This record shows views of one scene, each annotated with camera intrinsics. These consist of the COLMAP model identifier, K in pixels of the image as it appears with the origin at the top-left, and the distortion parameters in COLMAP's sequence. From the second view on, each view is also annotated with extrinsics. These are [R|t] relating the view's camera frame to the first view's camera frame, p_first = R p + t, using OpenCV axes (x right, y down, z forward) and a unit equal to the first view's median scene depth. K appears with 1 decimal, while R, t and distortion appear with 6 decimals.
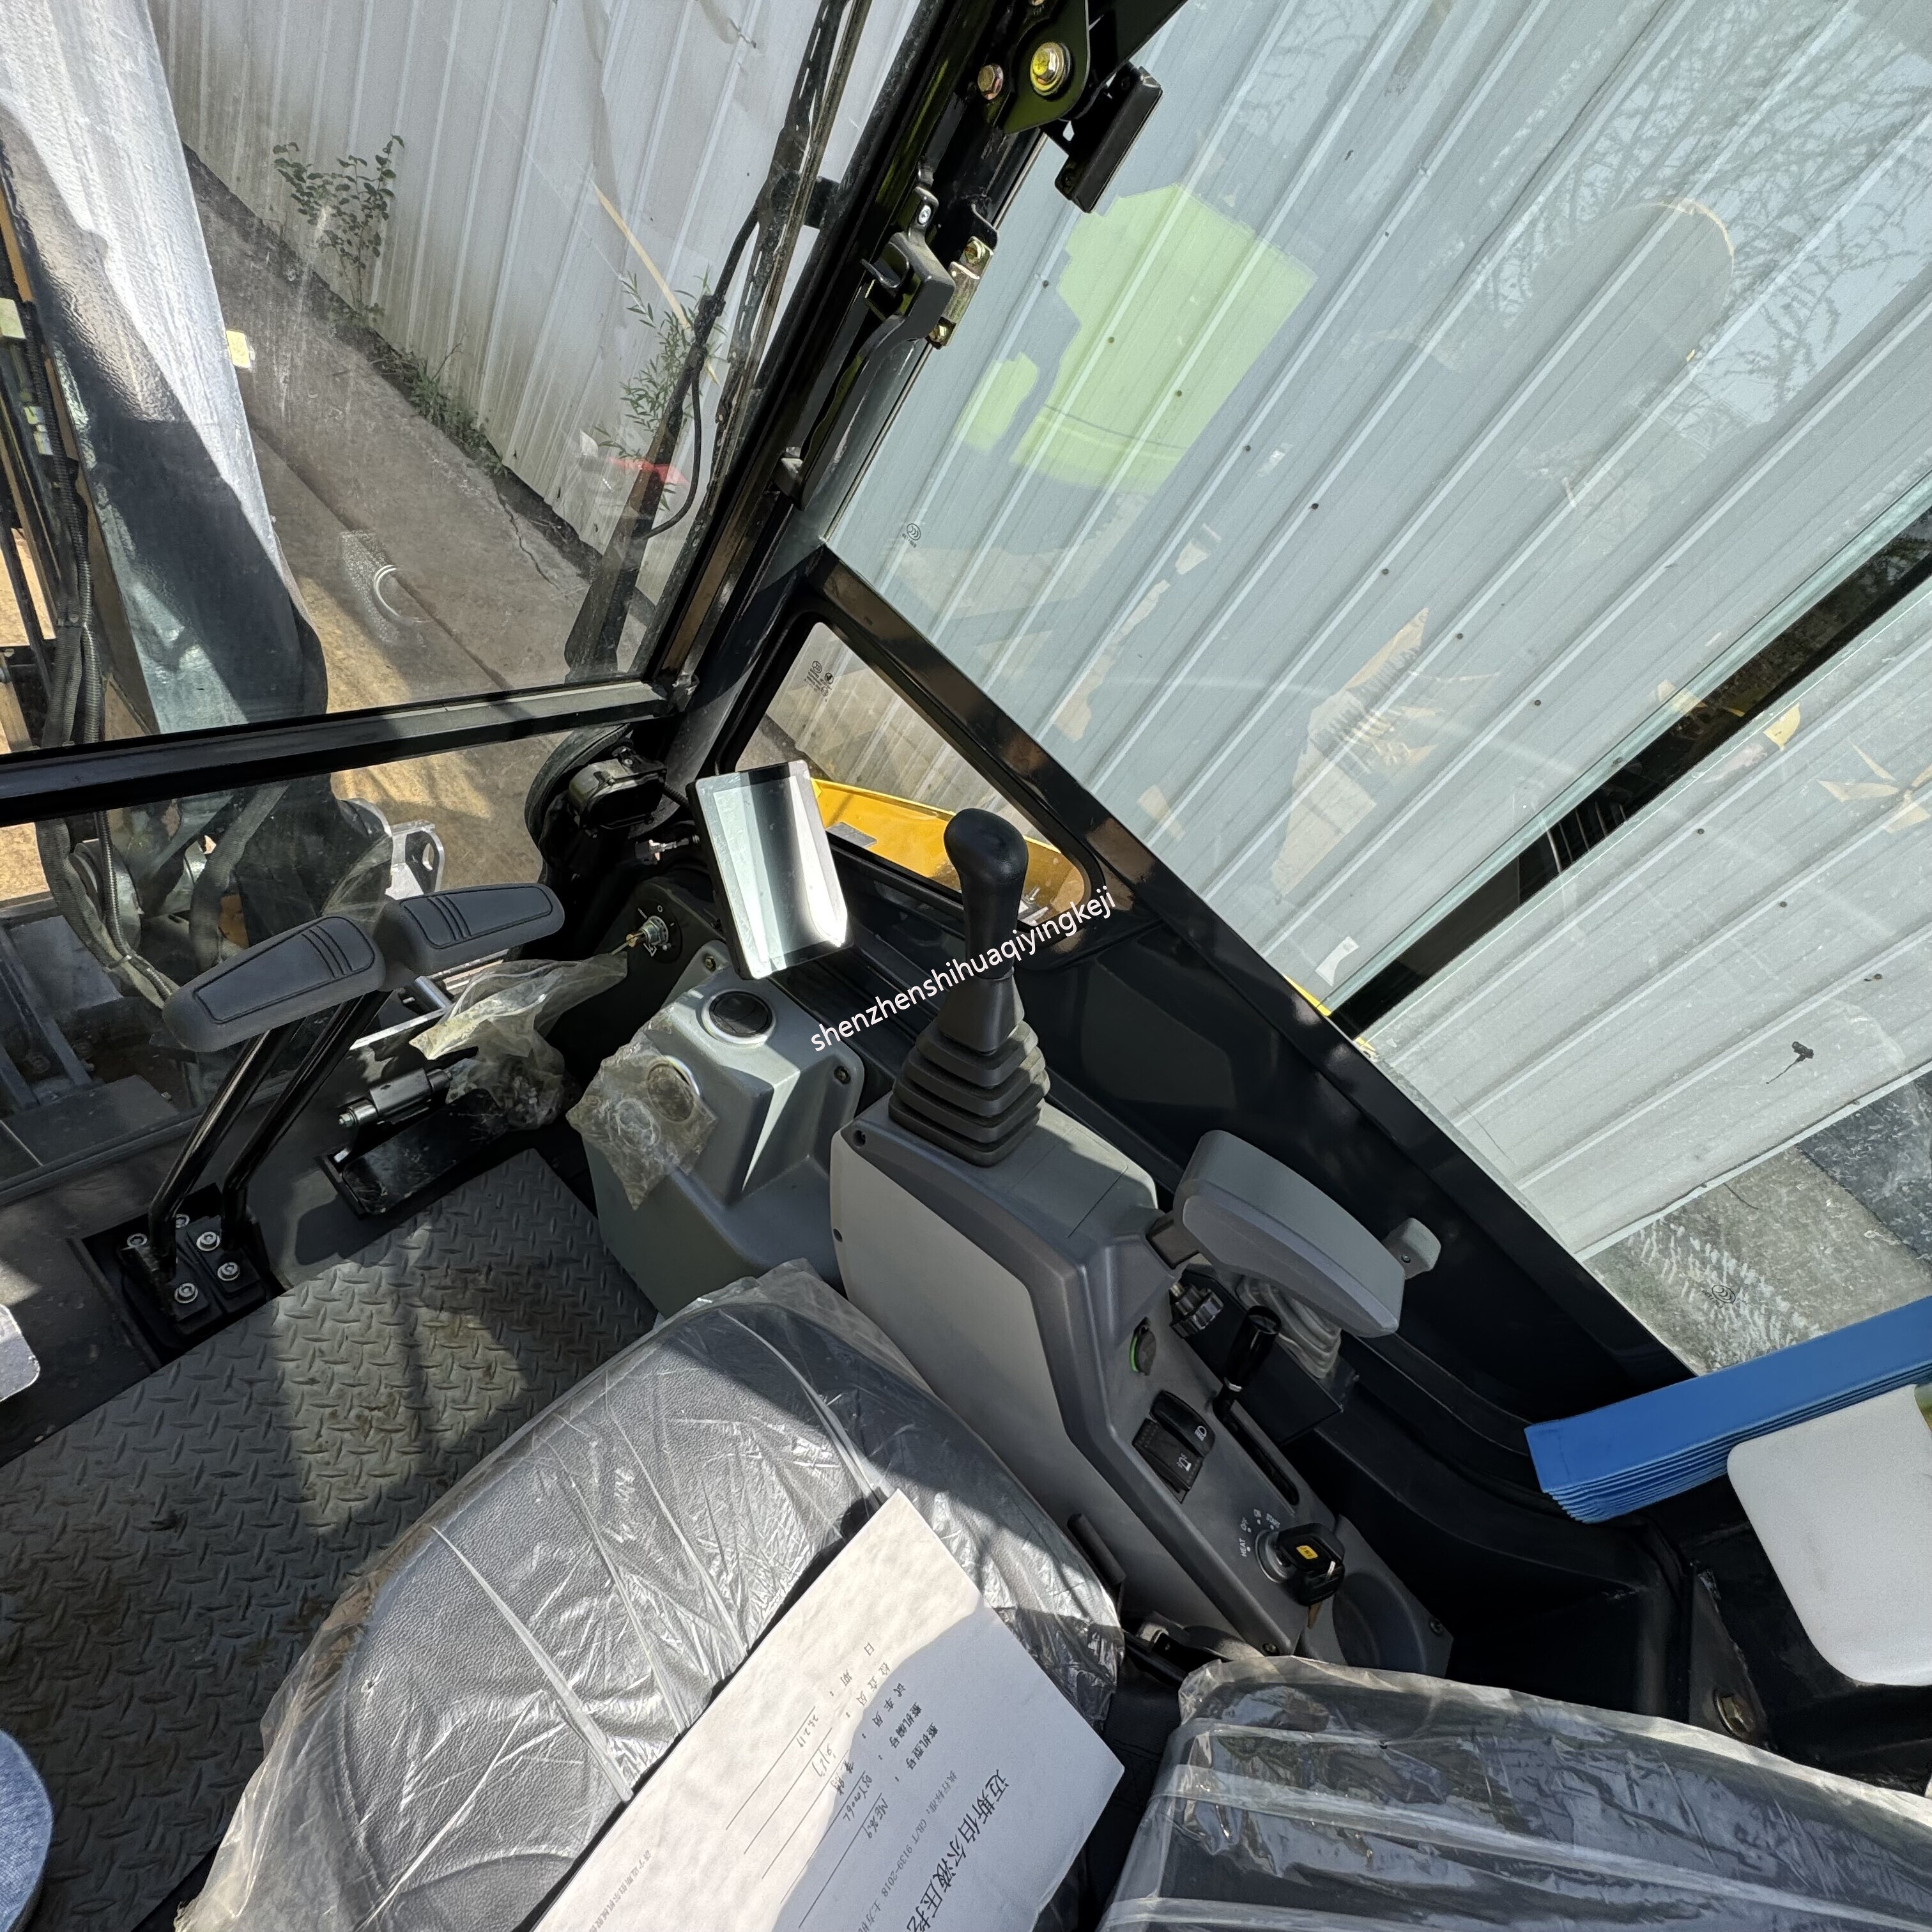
lens RADIAL K [[1030.0, 0, 966.0], [0, 1030.0, 966.0], [0, 0, 1]] dist [-0.003306, -0.001027]
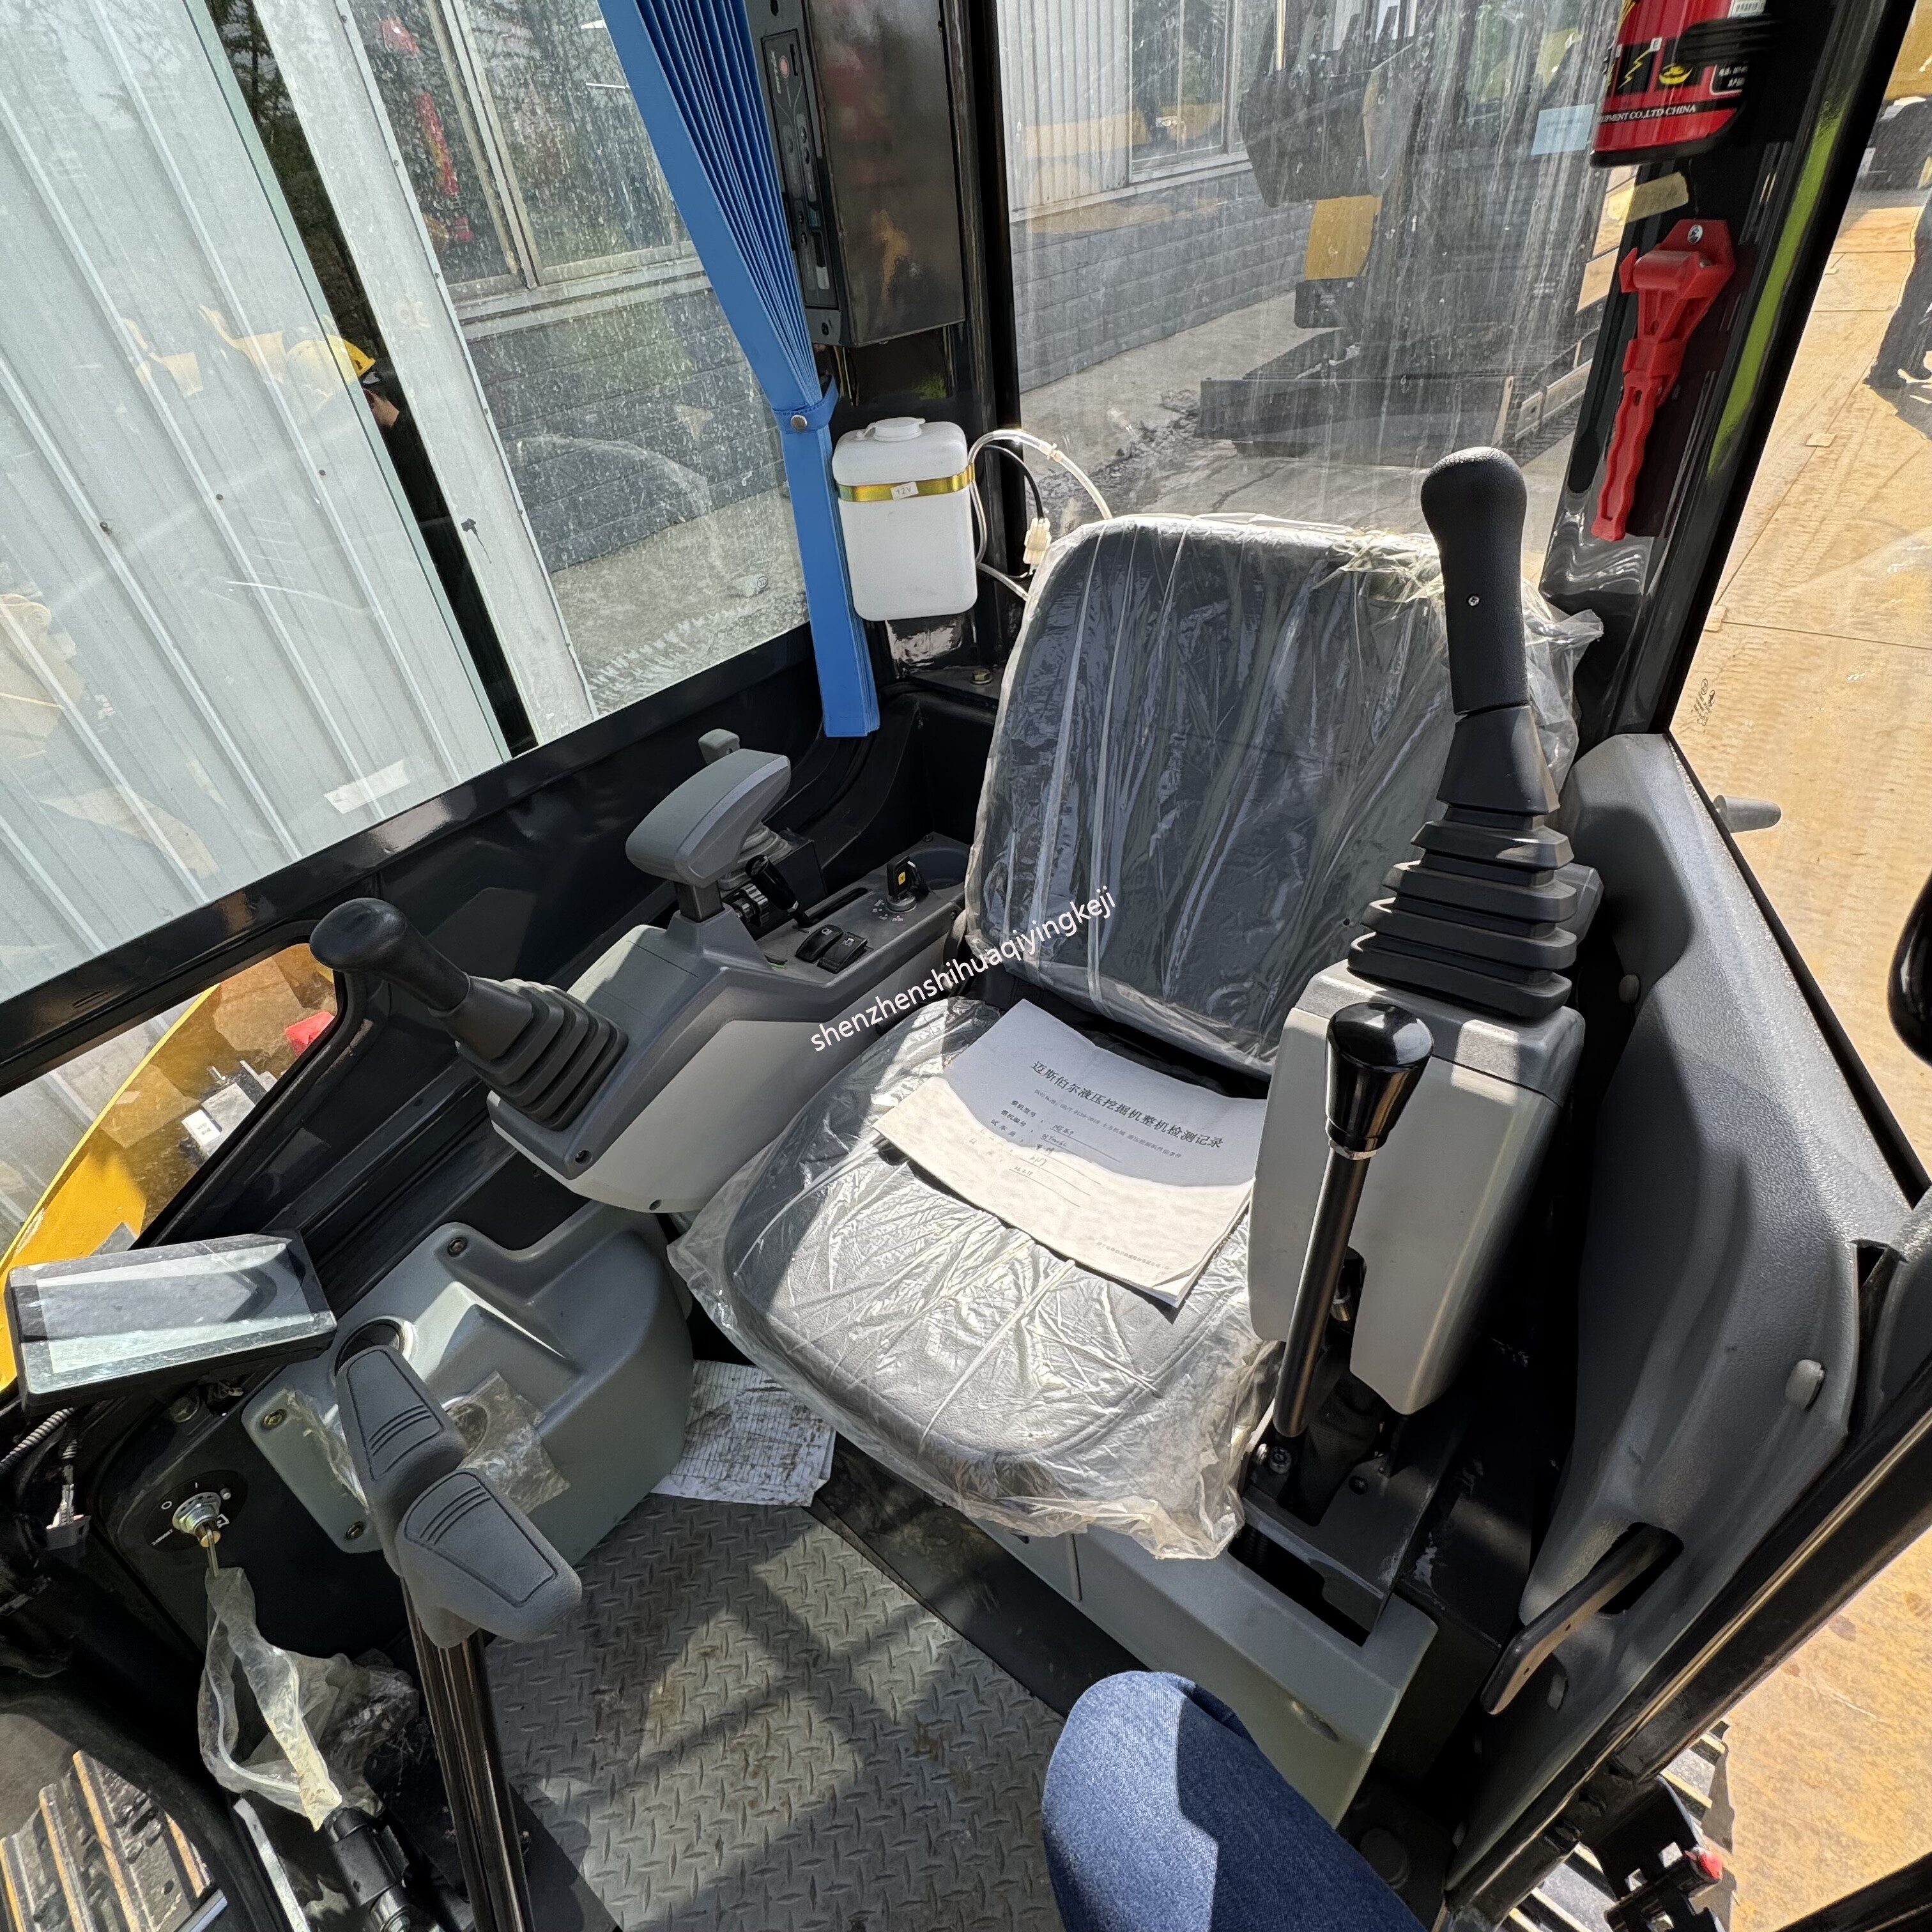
lens RADIAL K [[1030.0, 0, 966.0], [0, 1030.0, 966.0], [0, 0, 1]] dist [-0.003306, -0.001027]
pose [[-0.028087, -0.922604, 0.384725, -0.343878], [0.769374, 0.225765, 0.597573, -0.210383], [-0.638181, 0.312782, 0.703486, -0.066660]]
